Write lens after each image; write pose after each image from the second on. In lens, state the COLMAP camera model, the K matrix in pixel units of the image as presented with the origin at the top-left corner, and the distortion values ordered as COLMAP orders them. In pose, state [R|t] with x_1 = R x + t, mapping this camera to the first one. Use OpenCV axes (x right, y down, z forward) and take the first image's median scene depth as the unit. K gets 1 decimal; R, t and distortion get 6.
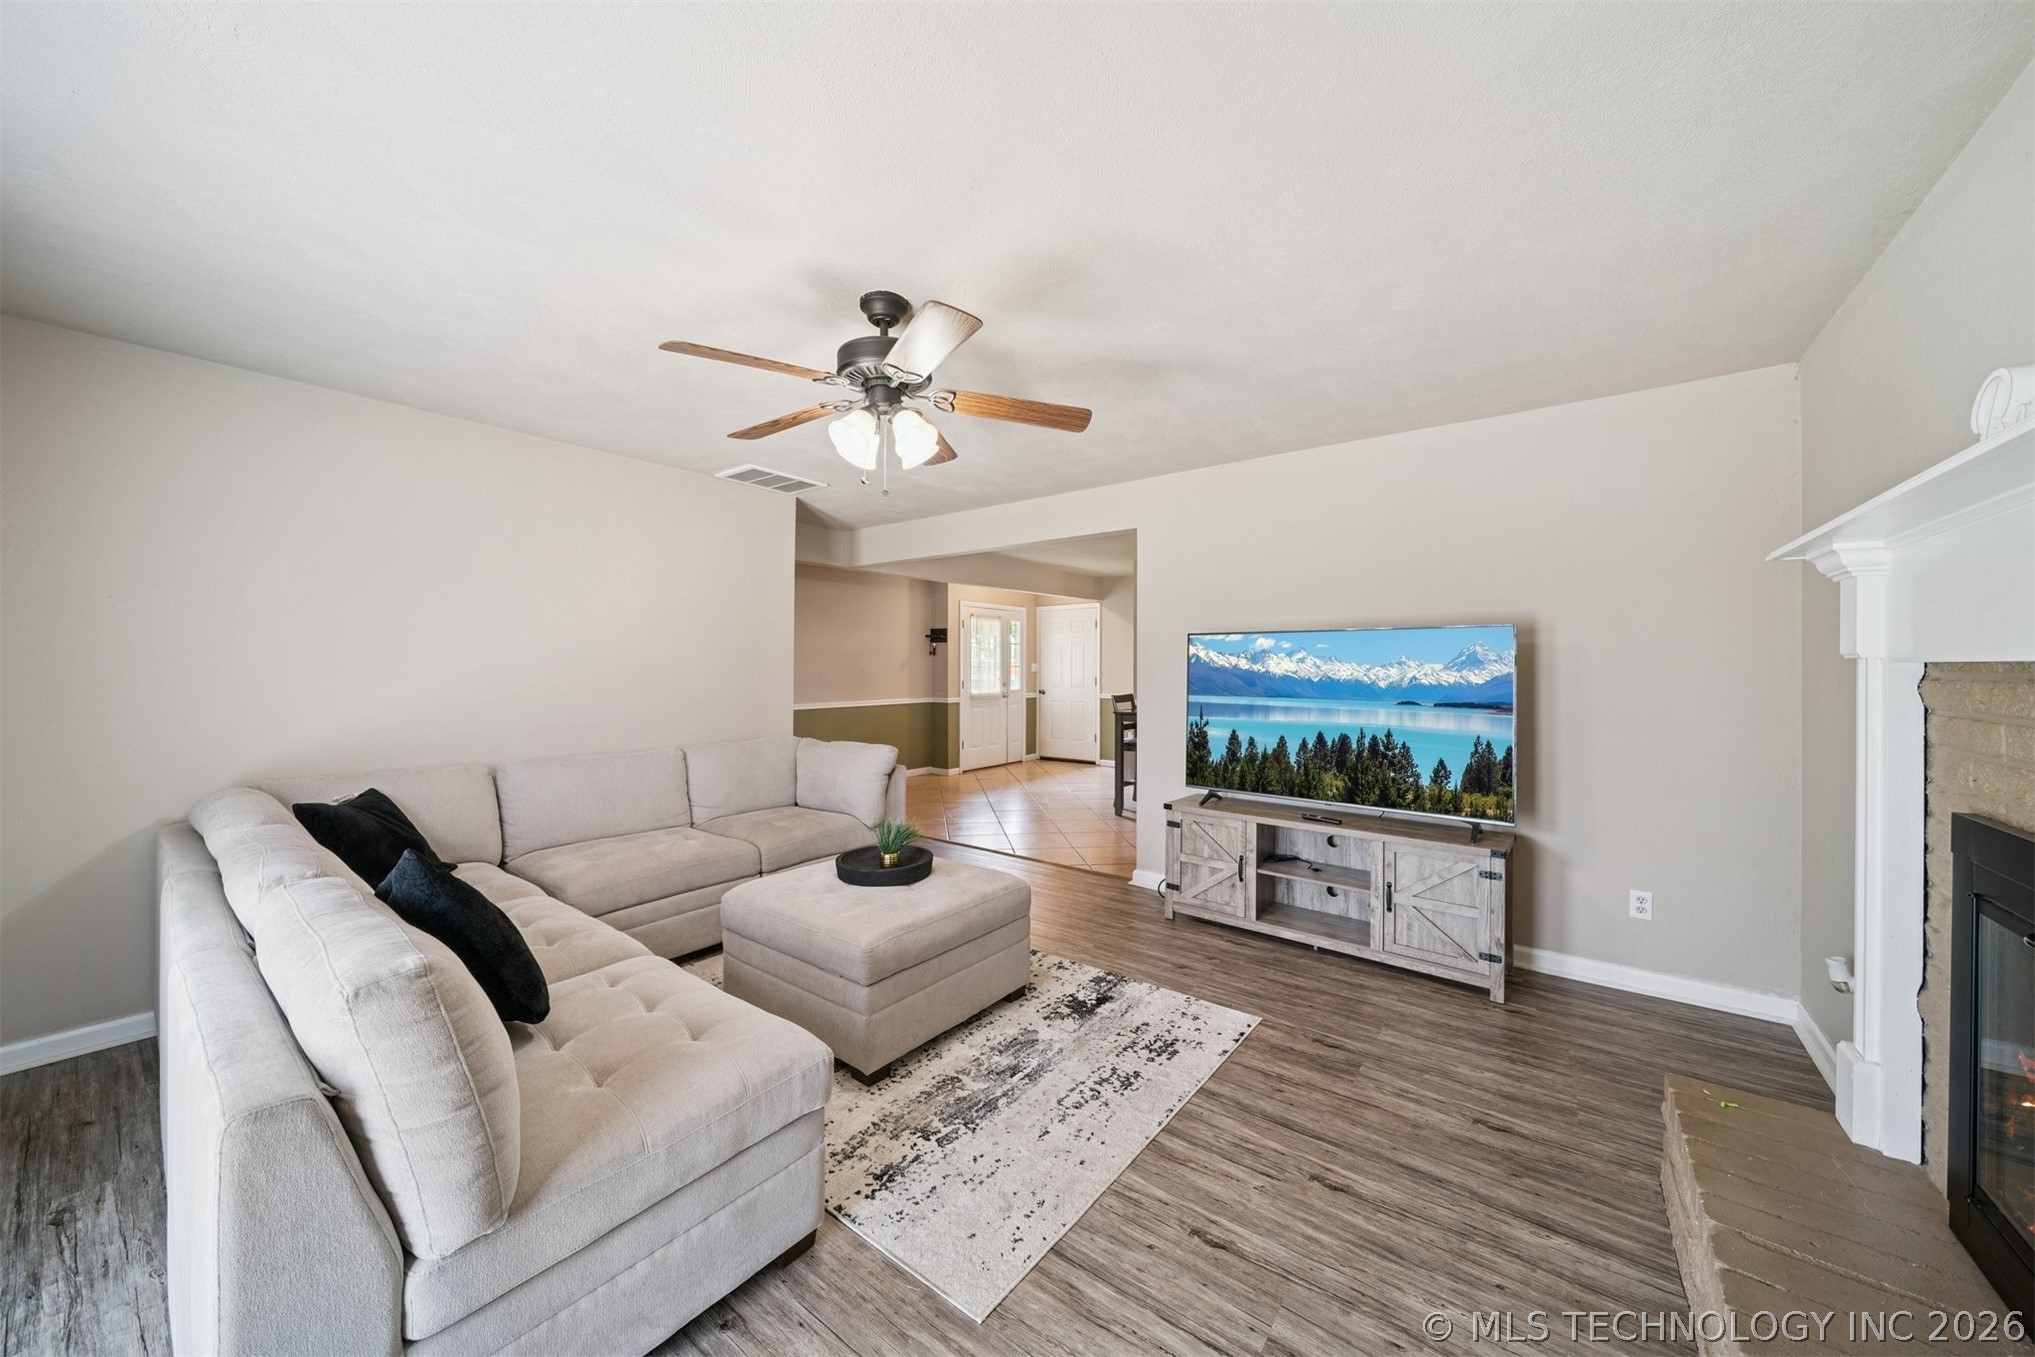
lens RADIAL K [[714.6, 0, 1004.3], [0, 714.6, 630.7], [0, 0, 1]] dist [0.002511, -0.001086]
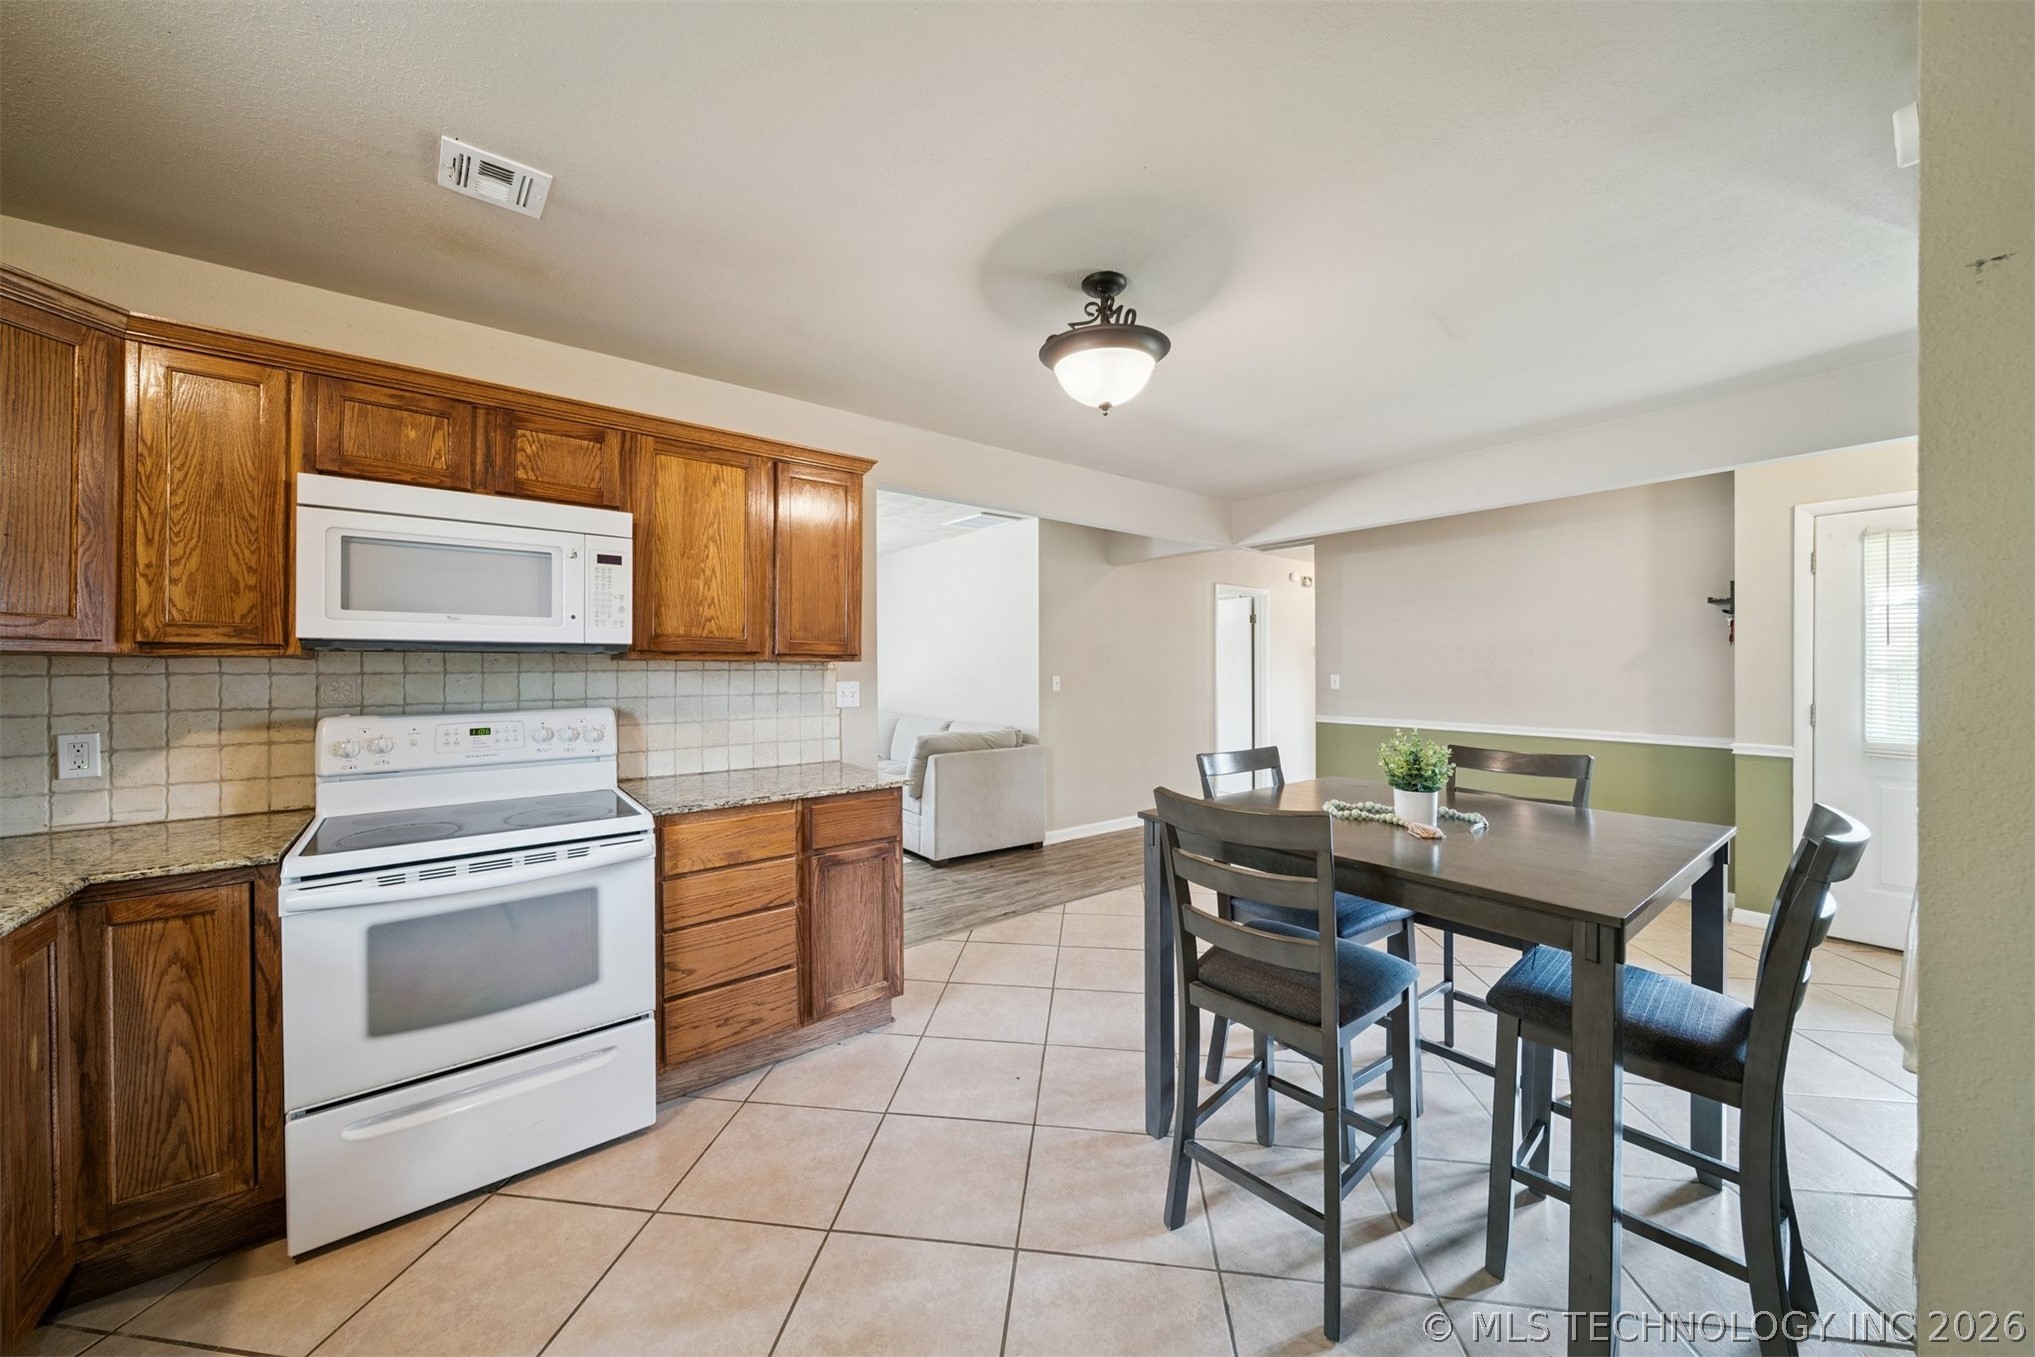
lens RADIAL K [[714.6, 0, 999.7], [0, 714.6, 667.3], [0, 0, 1]] dist [0.002511, -0.001086]
pose [[-0.246971, 0.001770, -0.969021, 1.246370], [0.049875, 0.998696, -0.010887, 0.085759], [0.967738, -0.051018, -0.246738, 1.861925]]
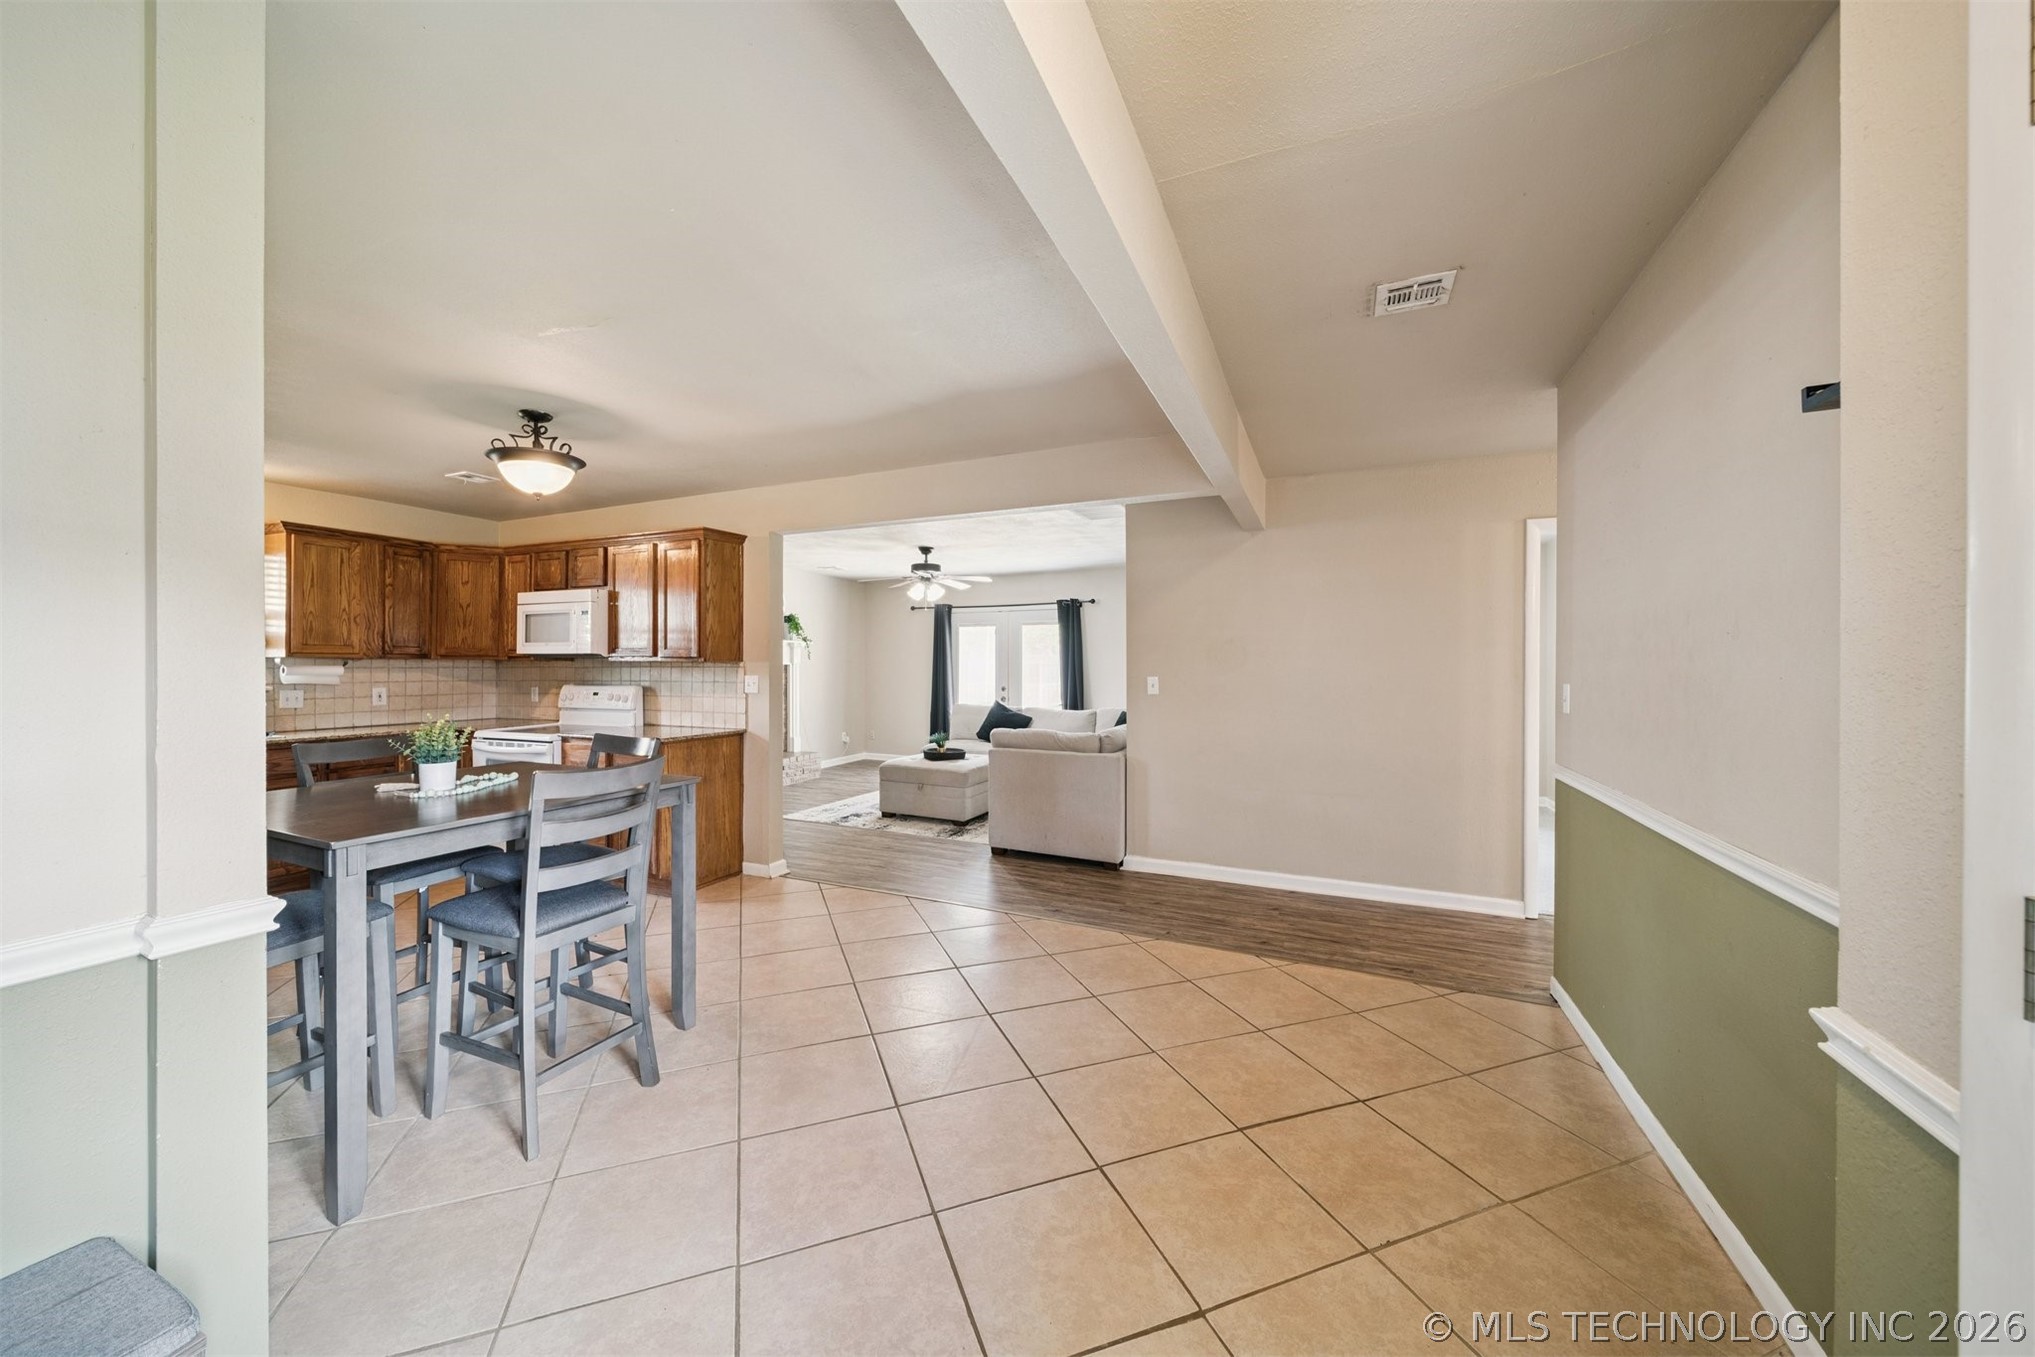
lens RADIAL K [[714.6, 0, 1002.2], [0, 714.6, 668.2], [0, 0, 1]] dist [0.002511, -0.001086]
pose [[-0.972729, 0.000668, -0.231943, 0.161230], [0.011183, 0.998968, -0.044022, 0.139817], [0.231674, -0.045415, -0.971733, 2.934567]]
